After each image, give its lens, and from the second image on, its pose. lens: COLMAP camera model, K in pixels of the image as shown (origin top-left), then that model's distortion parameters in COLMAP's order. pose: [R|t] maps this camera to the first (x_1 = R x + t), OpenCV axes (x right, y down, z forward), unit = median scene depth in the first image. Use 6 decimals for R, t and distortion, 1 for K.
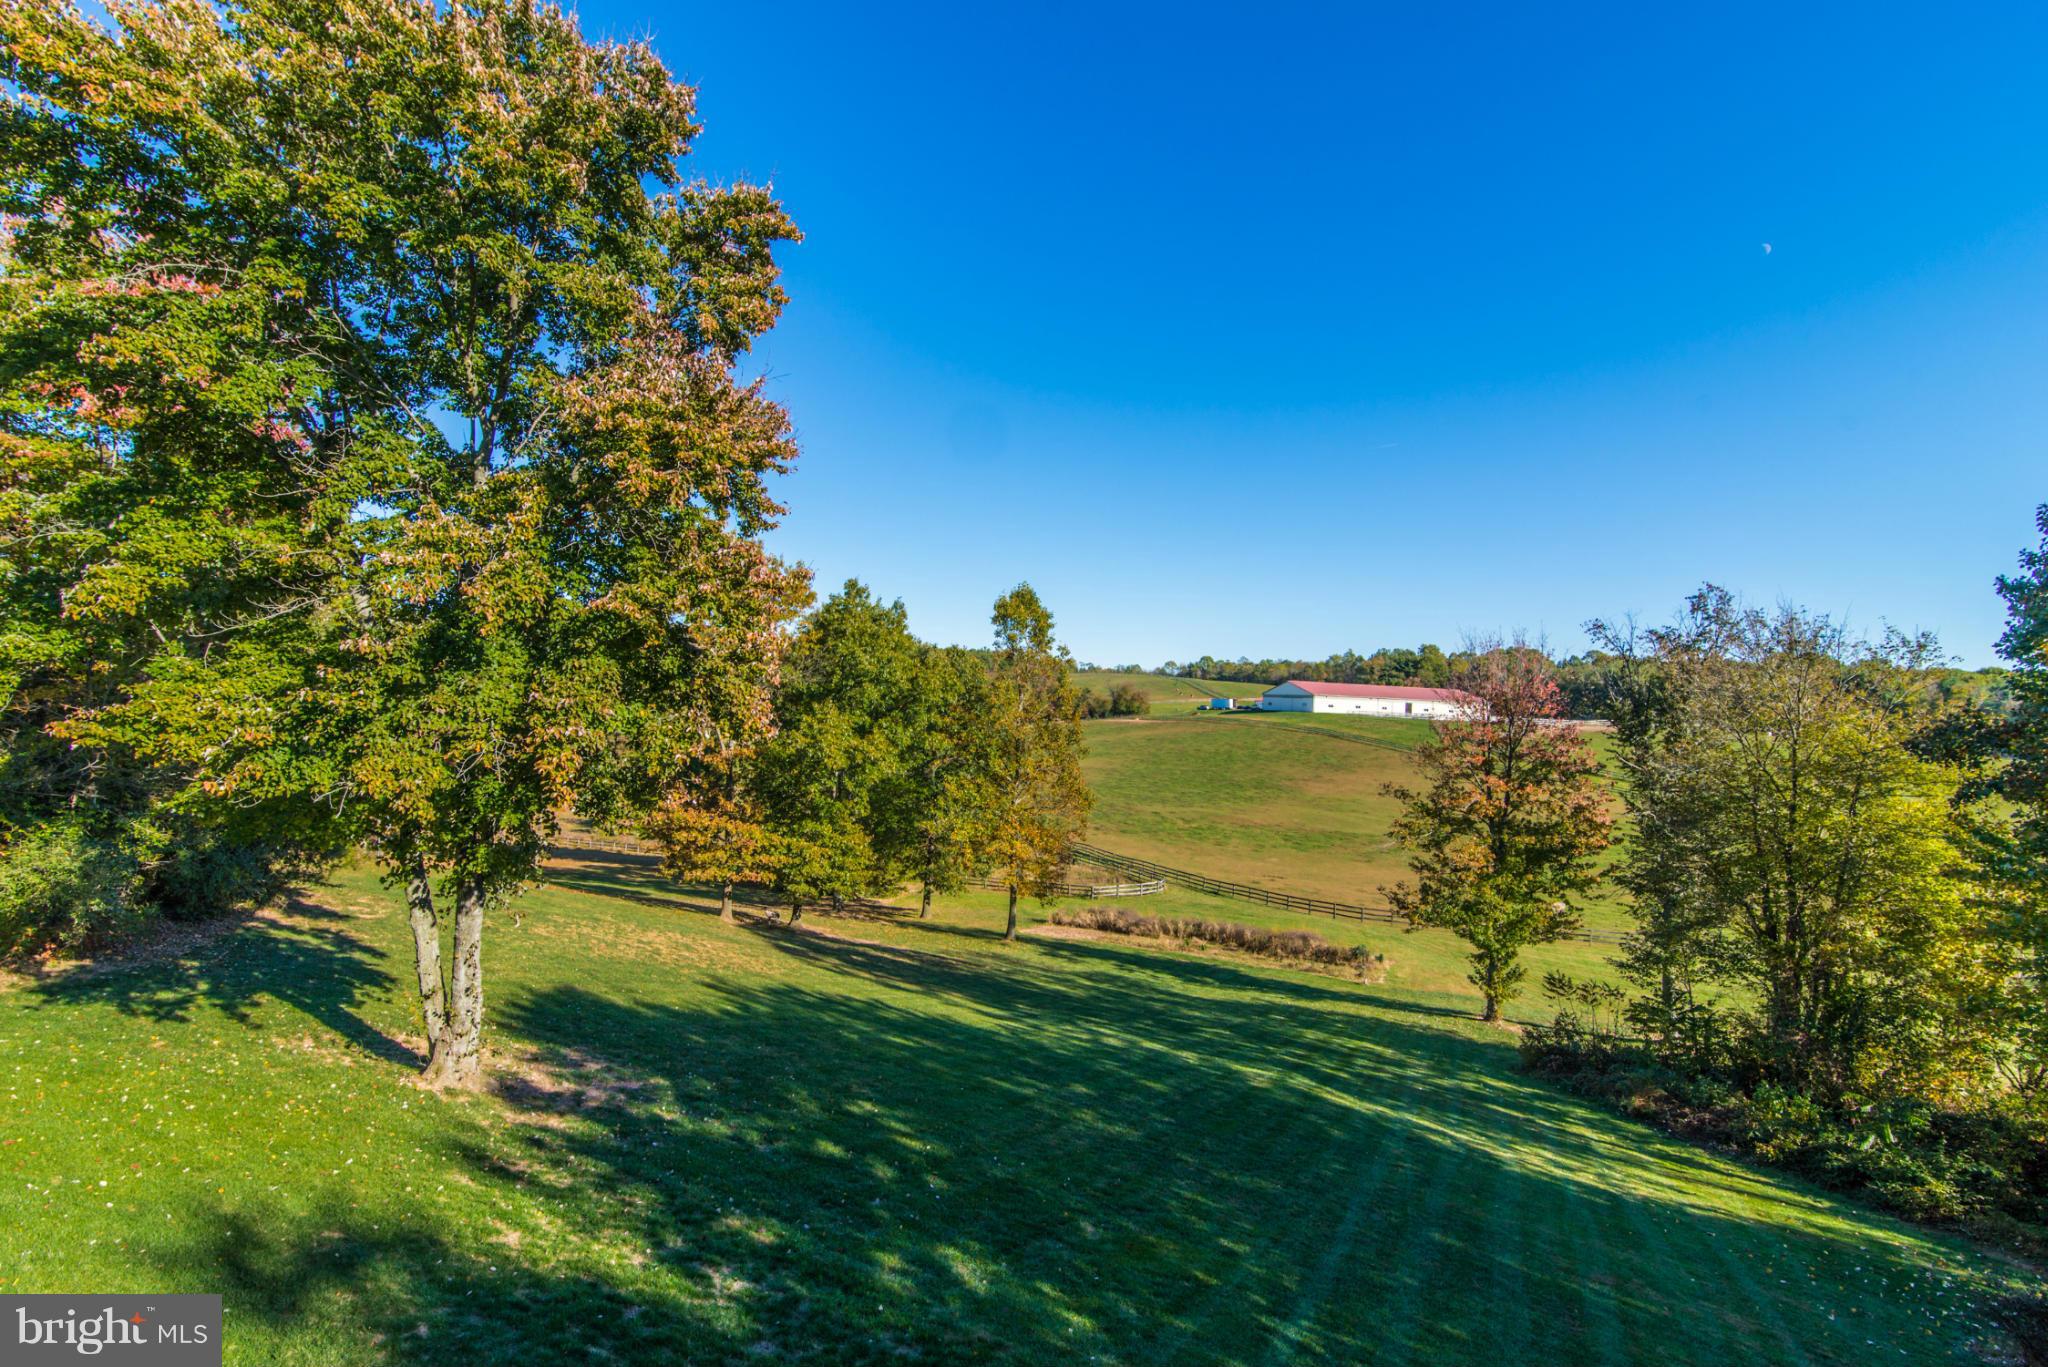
lens RADIAL K [[932.3, 0, 1019.2], [0, 932.3, 695.7], [0, 0, 1]] dist [0.013223, -0.000599]
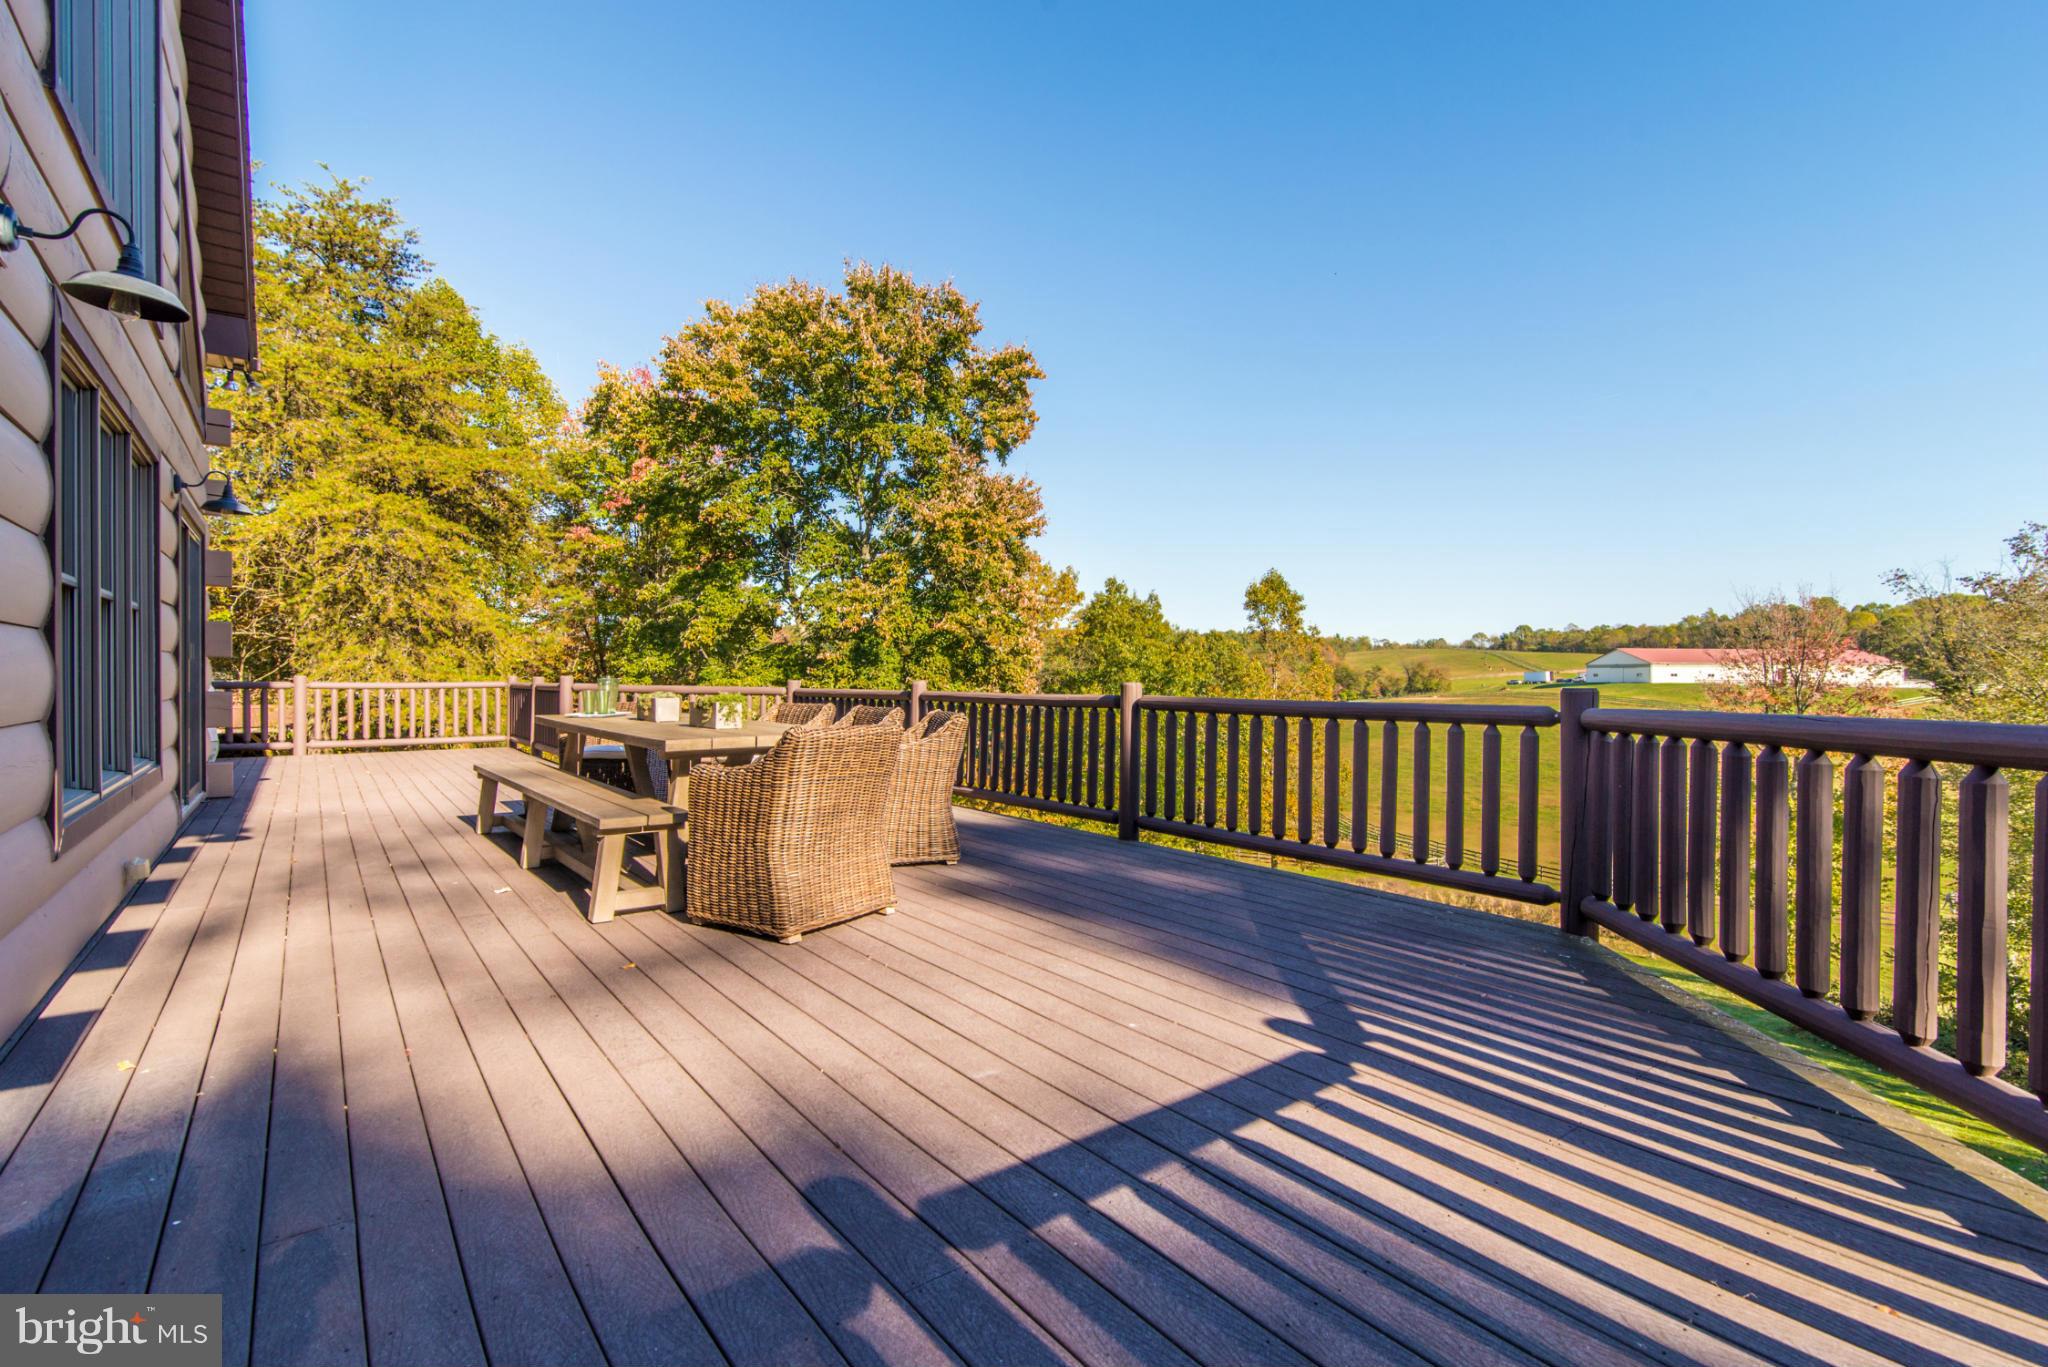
lens RADIAL K [[932.3, 0, 1020.9], [0, 932.3, 680.9], [0, 0, 1]] dist [0.013223, -0.000599]
pose [[0.956318, -0.035516, -0.290164, 0.068226], [0.035197, 0.999360, -0.006319, 0.007356], [0.290202, -0.004170, 0.956956, -0.211509]]
